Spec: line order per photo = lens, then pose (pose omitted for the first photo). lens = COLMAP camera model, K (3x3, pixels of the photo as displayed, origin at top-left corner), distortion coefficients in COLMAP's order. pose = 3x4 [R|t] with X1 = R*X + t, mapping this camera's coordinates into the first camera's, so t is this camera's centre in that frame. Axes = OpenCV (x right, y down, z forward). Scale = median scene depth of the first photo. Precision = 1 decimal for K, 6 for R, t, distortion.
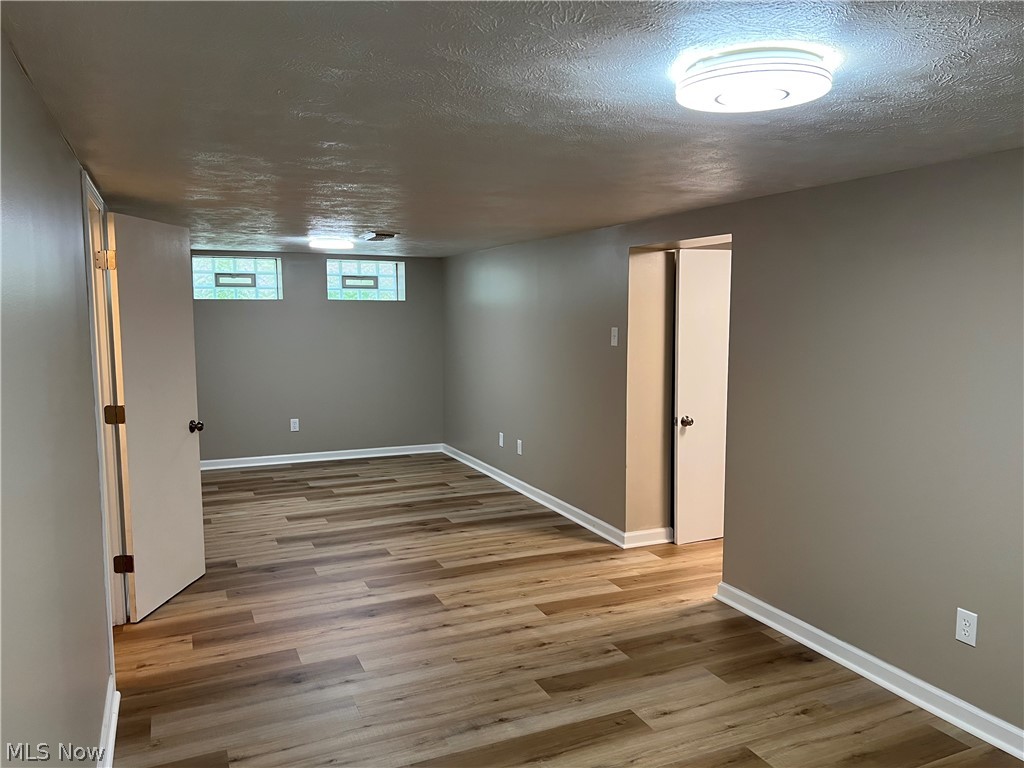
lens RADIAL K [[764.3, 0, 525.0], [0, 764.3, 387.9], [0, 0, 1]] dist [-0.004411, -0.002795]
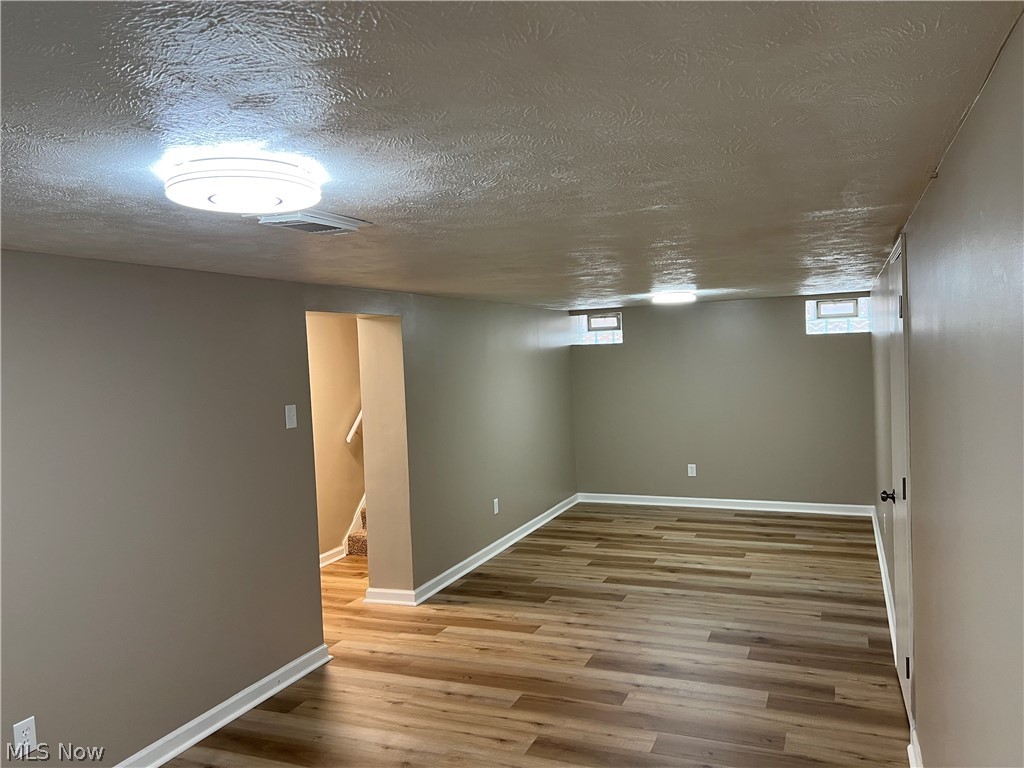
lens RADIAL K [[764.3, 0, 525.0], [0, 764.3, 387.9], [0, 0, 1]] dist [-0.004411, -0.002795]
pose [[-0.672779, -0.012412, 0.739739, -0.833415], [0.121809, 0.984356, 0.127299, -0.220542], [-0.729747, 0.175751, -0.660742, 1.751830]]
